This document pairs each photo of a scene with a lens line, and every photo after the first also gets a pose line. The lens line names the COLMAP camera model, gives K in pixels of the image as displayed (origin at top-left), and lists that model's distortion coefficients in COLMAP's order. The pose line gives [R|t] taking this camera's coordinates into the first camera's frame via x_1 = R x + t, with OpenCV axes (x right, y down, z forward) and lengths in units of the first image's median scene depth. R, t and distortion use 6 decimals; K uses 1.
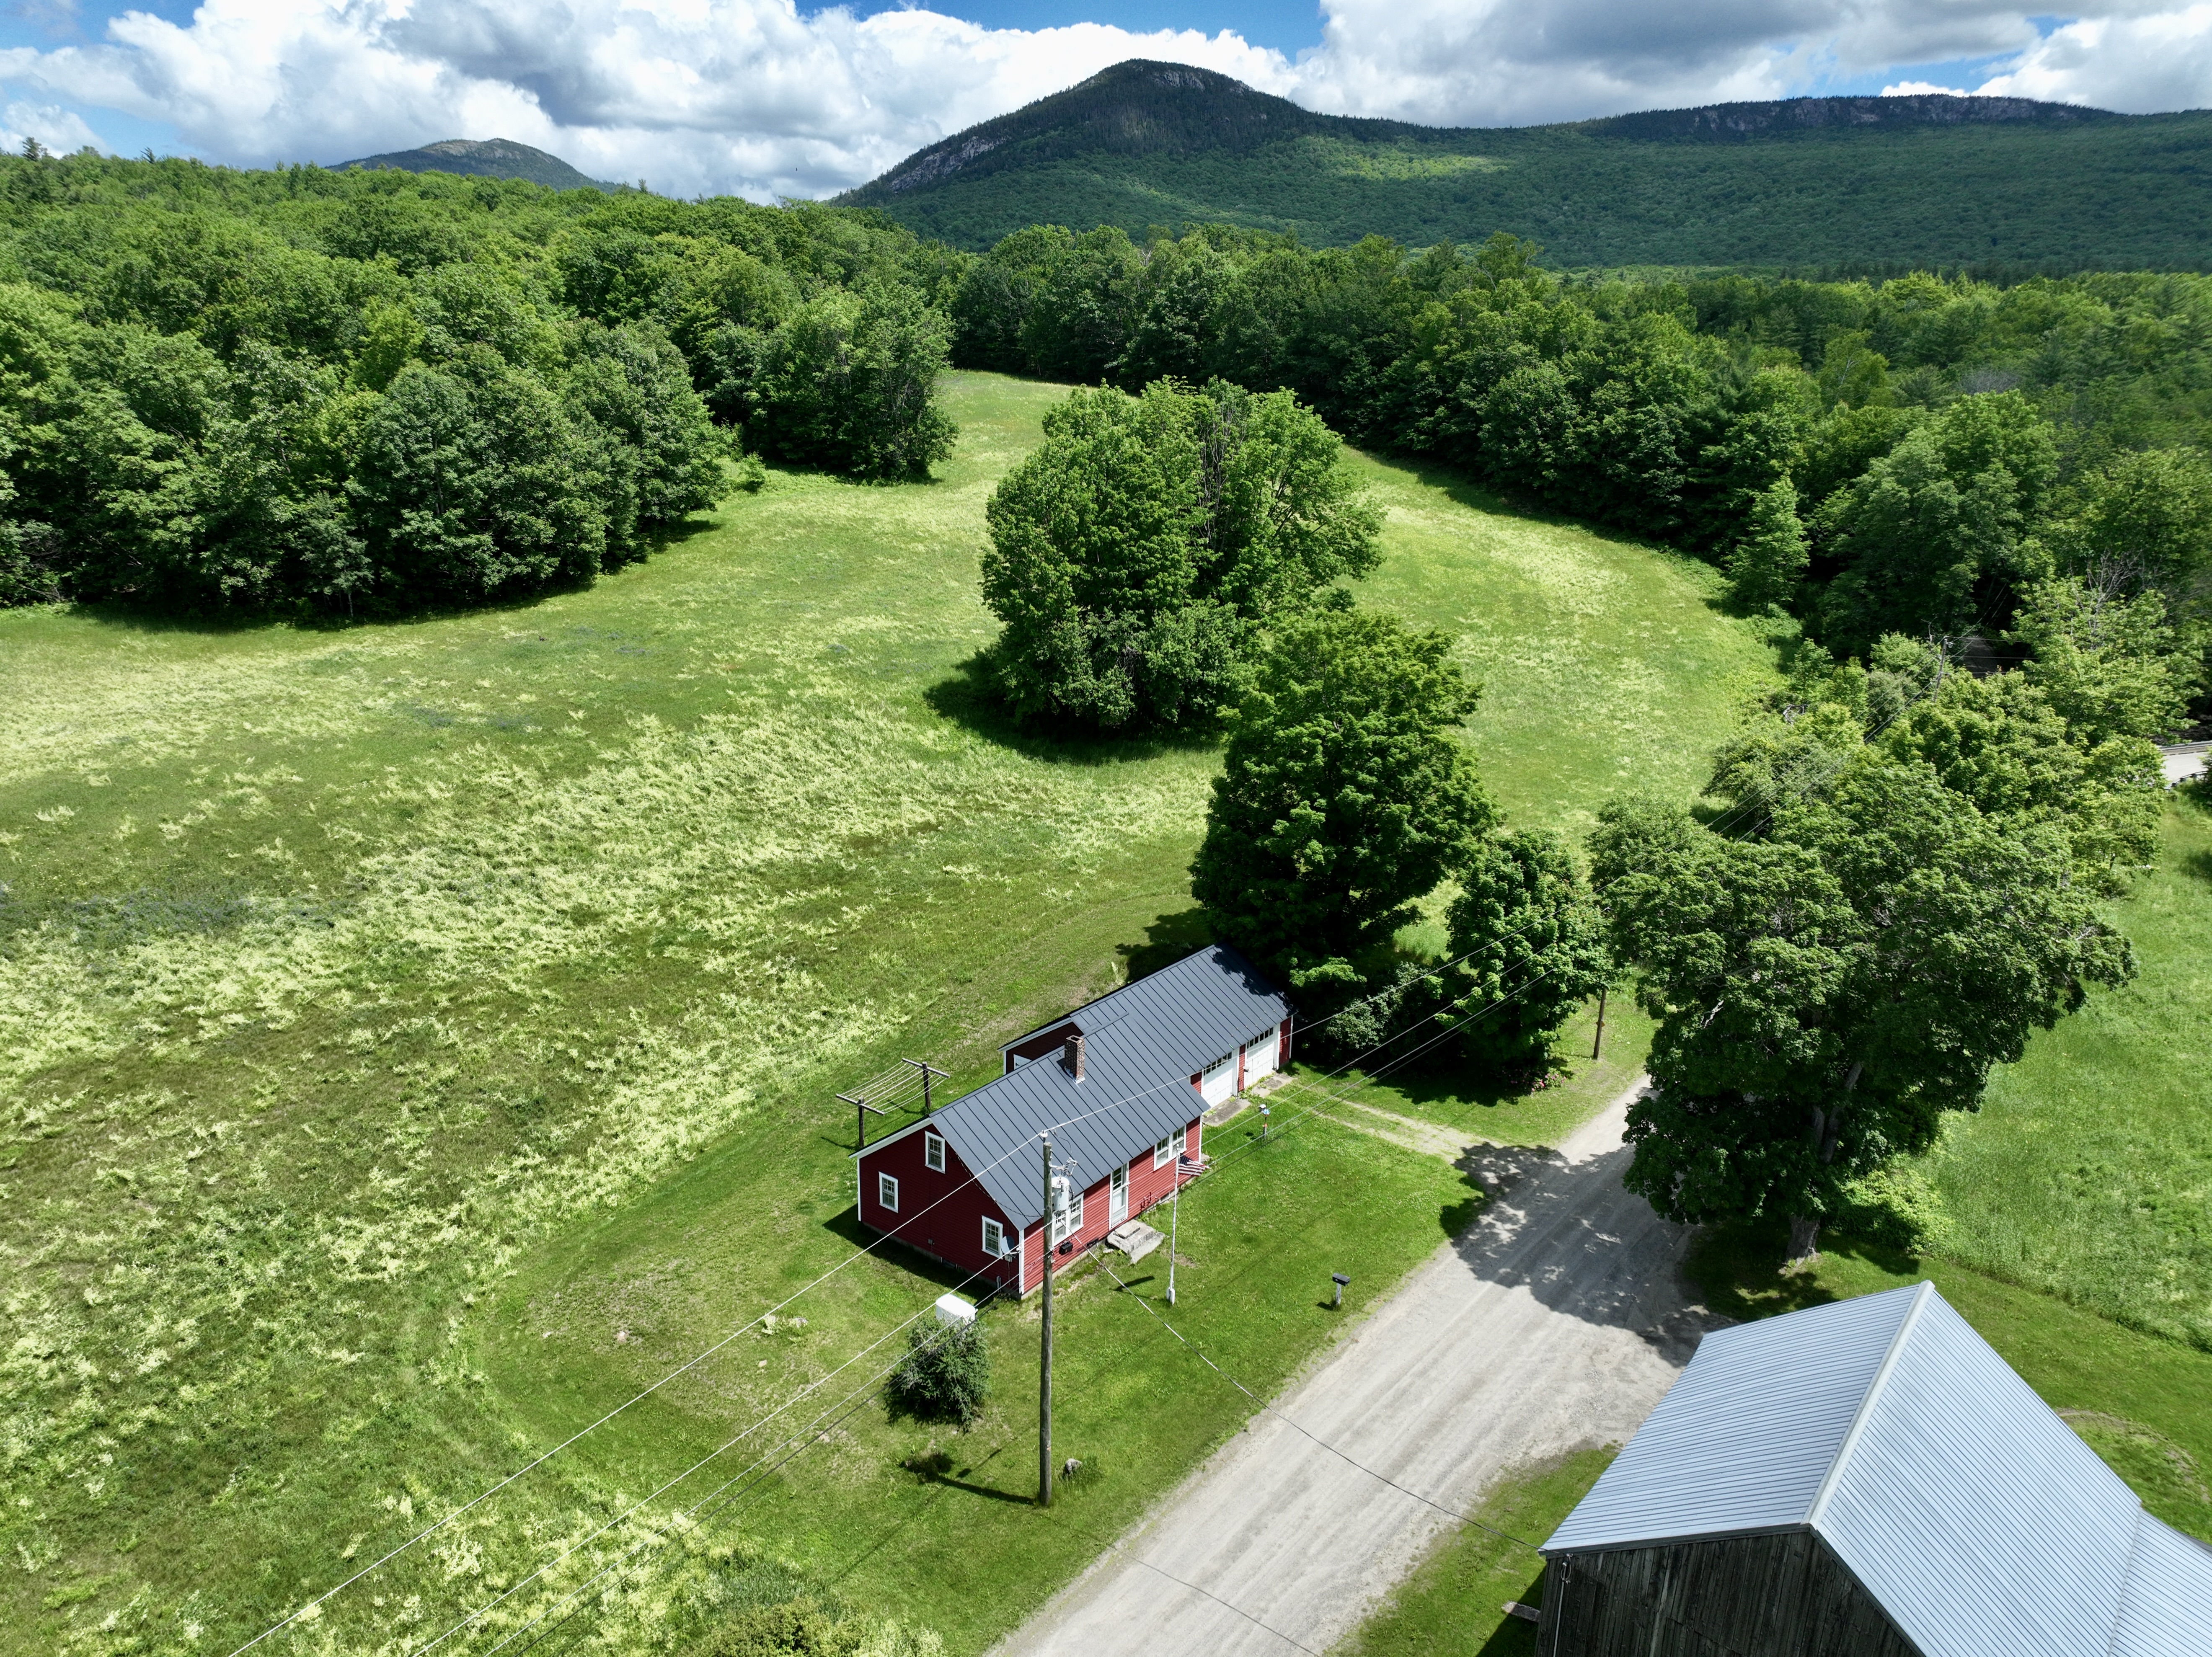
lens RADIAL K [[1559.0, 0, 1105.3], [0, 1559.0, 831.5], [0, 0, 1]] dist [0.002132, 0.024739]
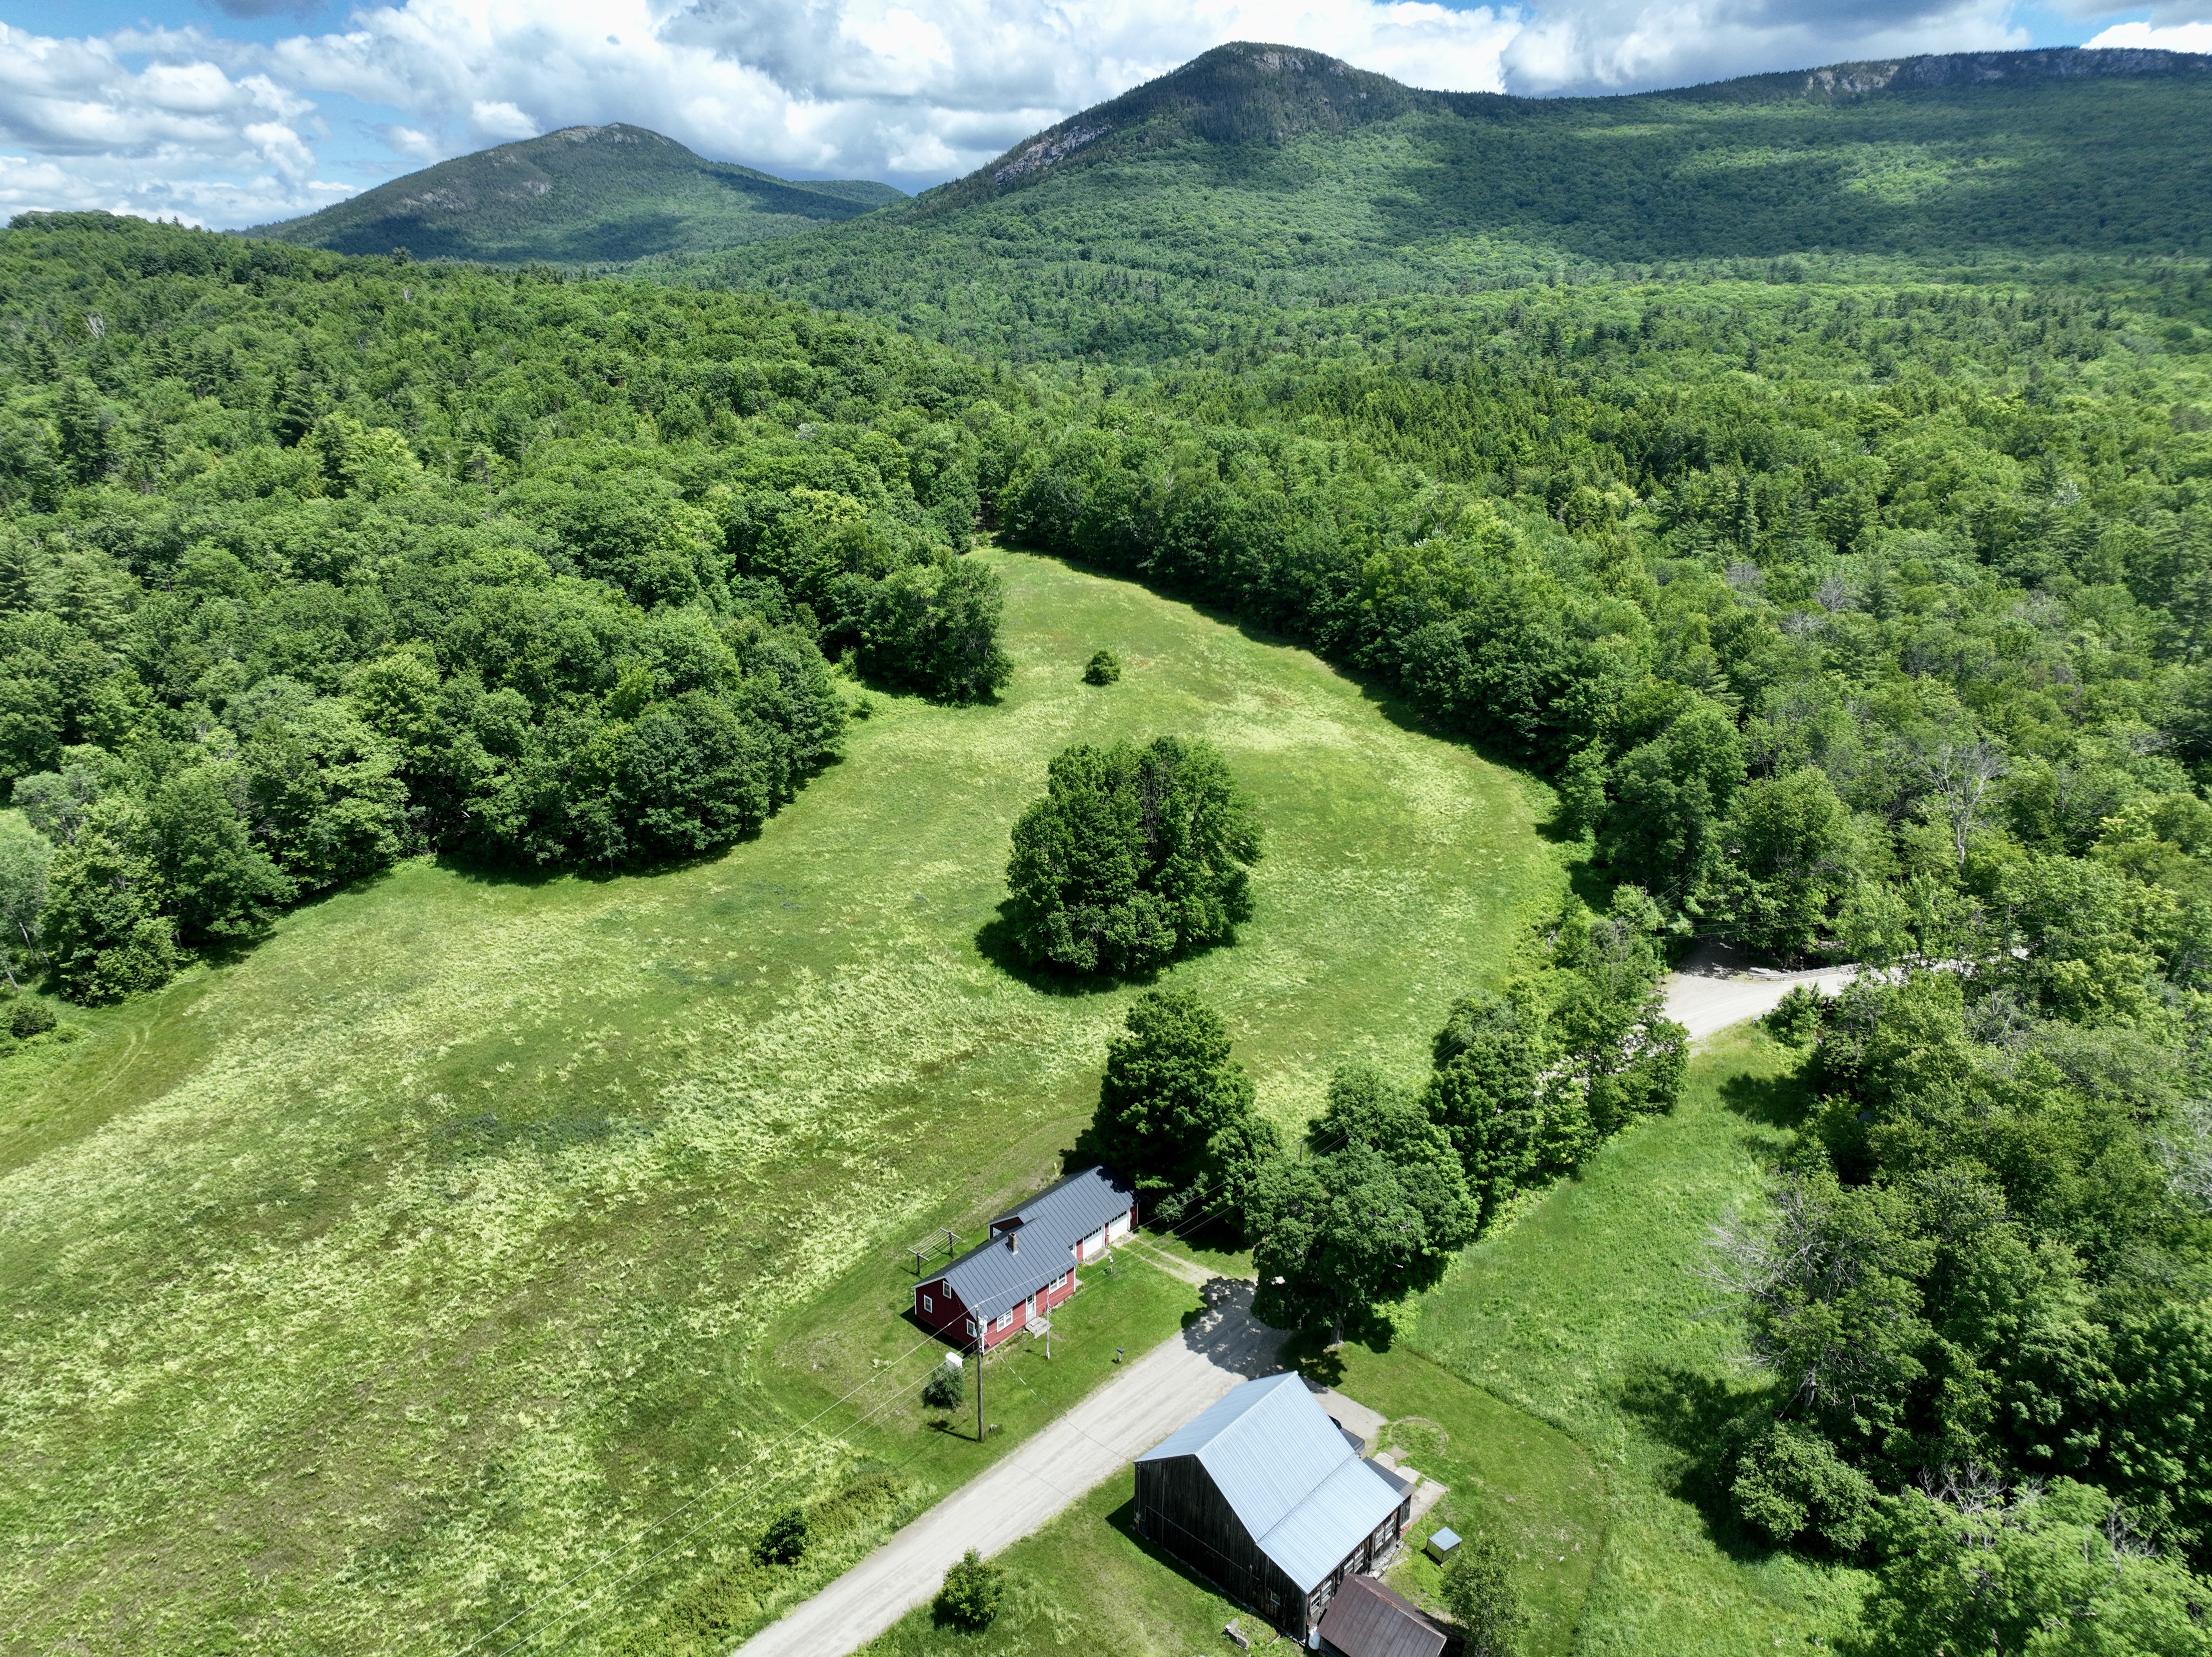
lens RADIAL K [[1564.1, 0, 1102.2], [0, 1564.1, 832.4], [0, 0, 1]] dist [0.019841, -0.004903]
pose [[0.997593, 0.006003, -0.069084, 0.139785], [-0.003990, 0.999565, 0.029233, -0.273115], [0.069230, -0.028887, 0.997182, -0.645970]]
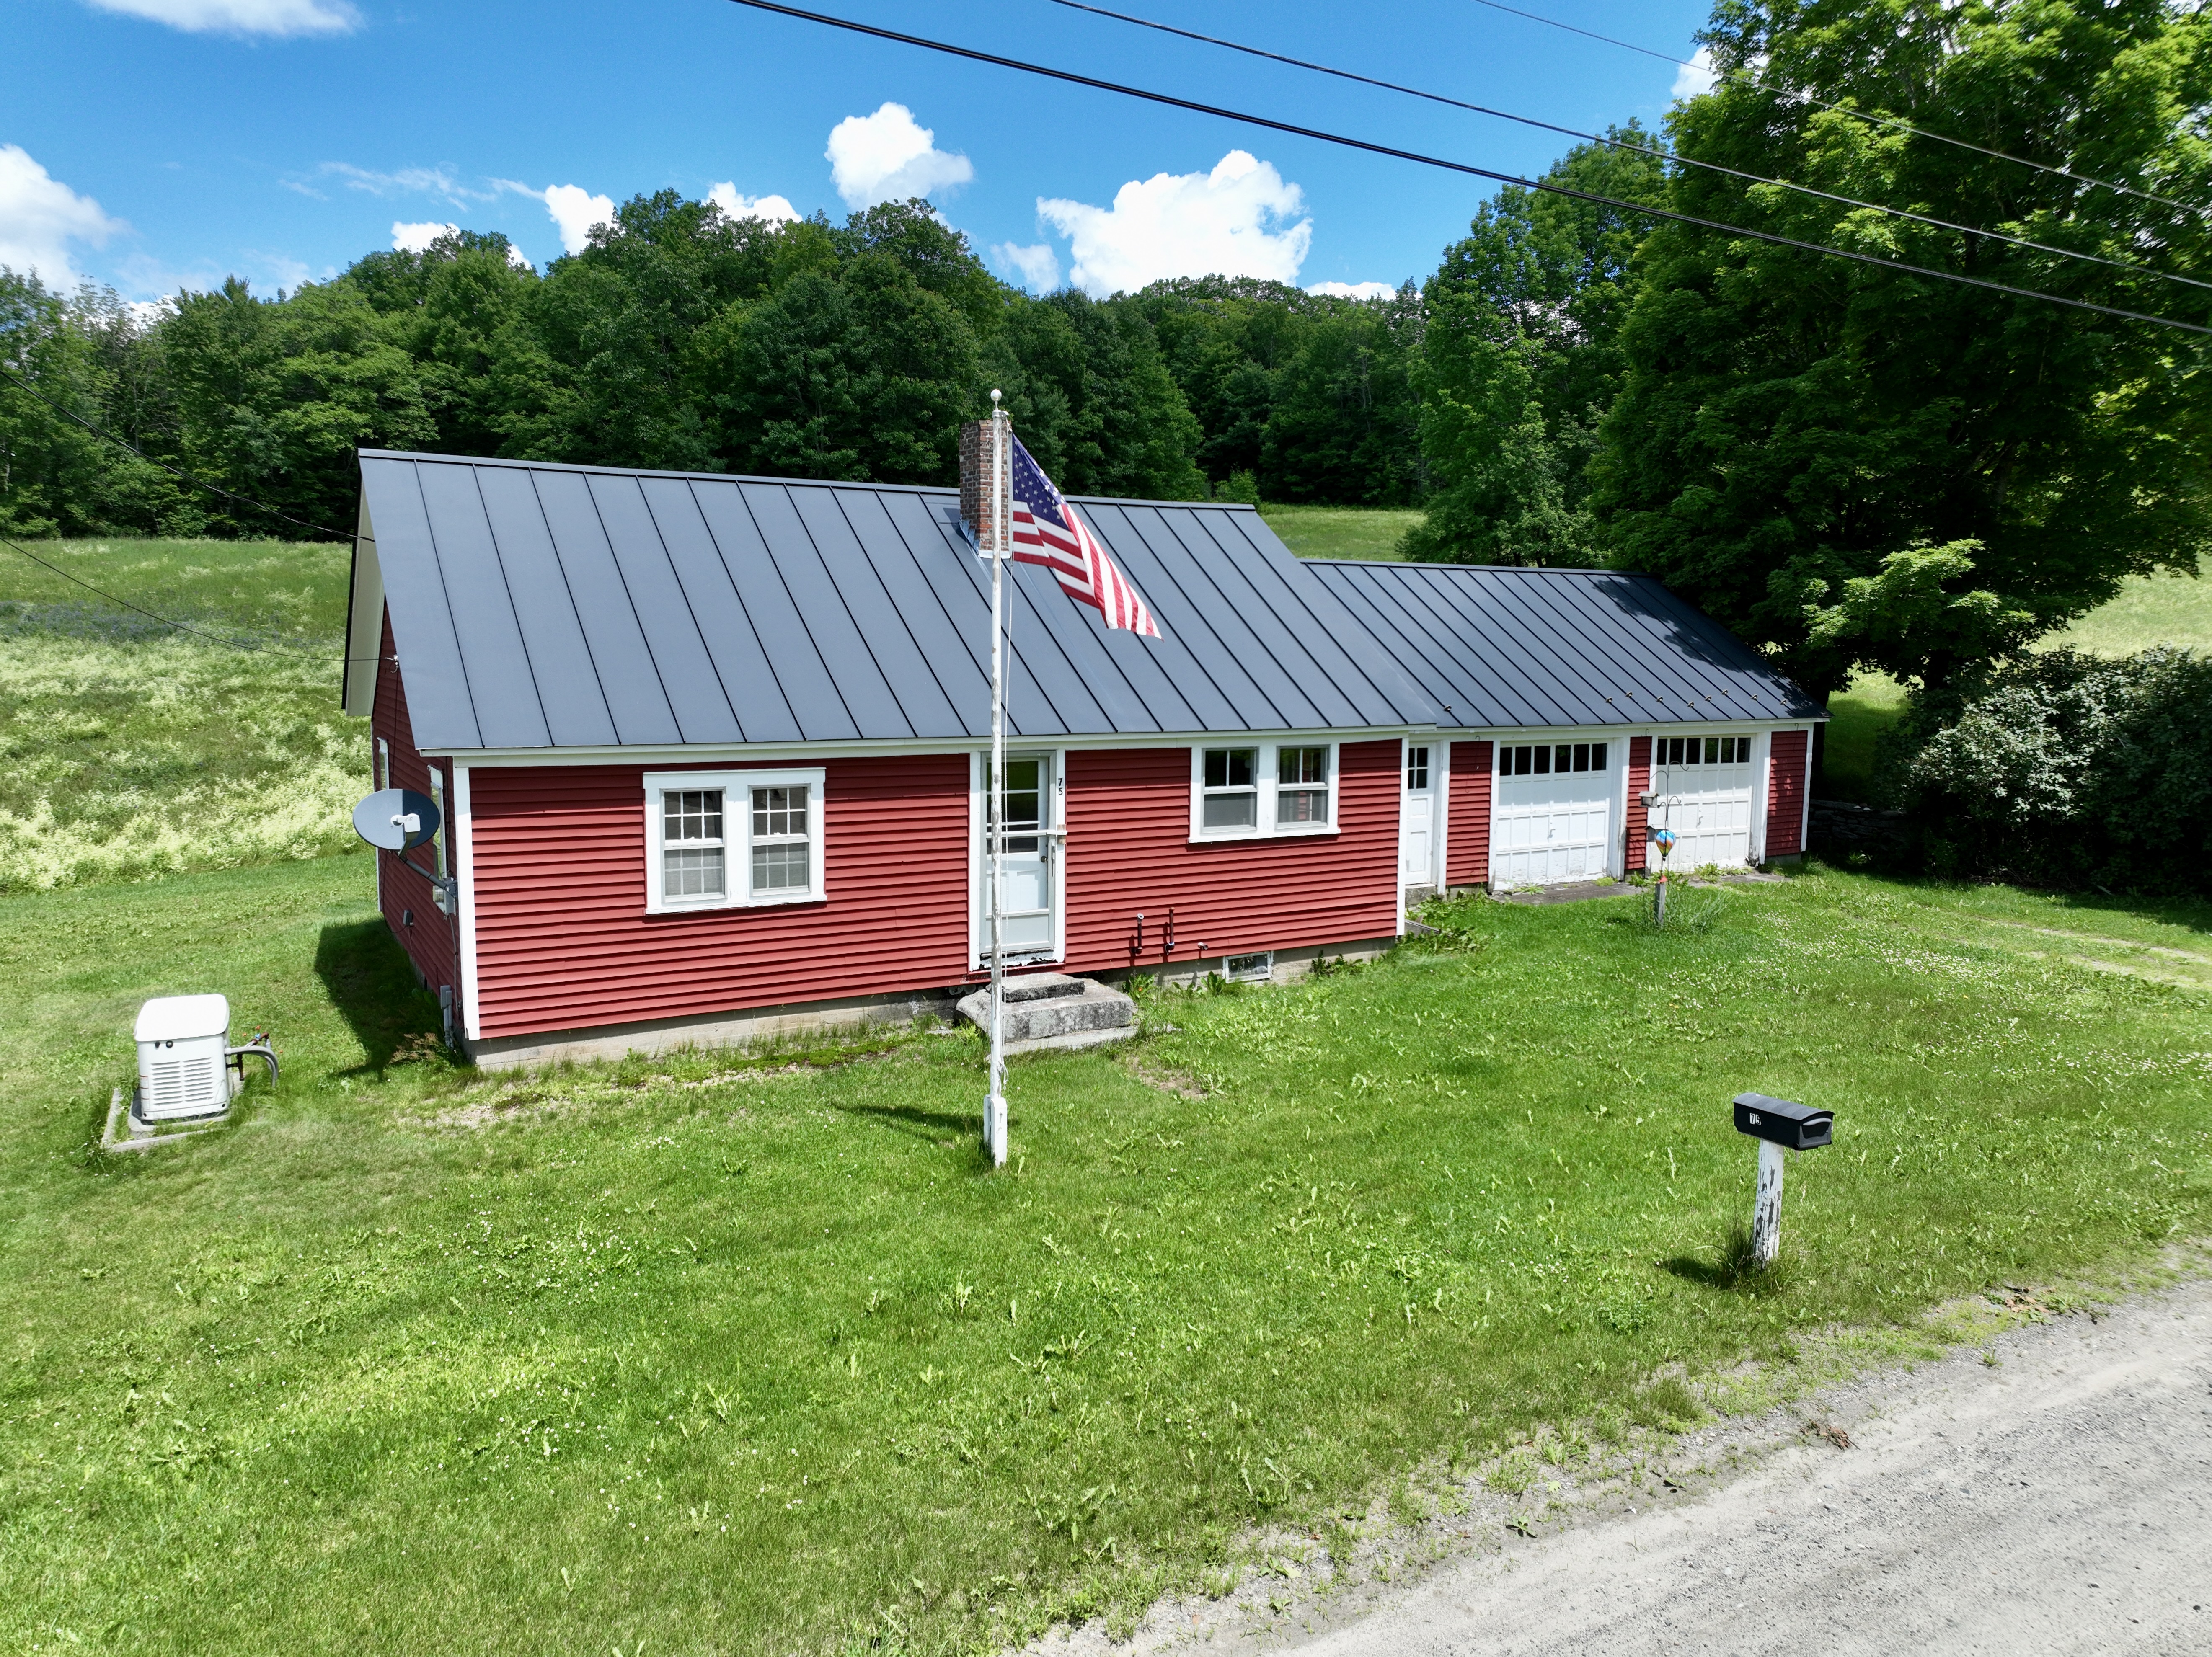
lens RADIAL K [[1559.0, 0, 1105.3], [0, 1559.0, 831.5], [0, 0, 1]] dist [0.002132, 0.024739]
pose [[0.920773, 0.036015, -0.388432, 0.073554], [-0.099487, 0.984483, -0.144554, 0.143201], [0.377198, 0.171745, 0.910069, 0.393095]]
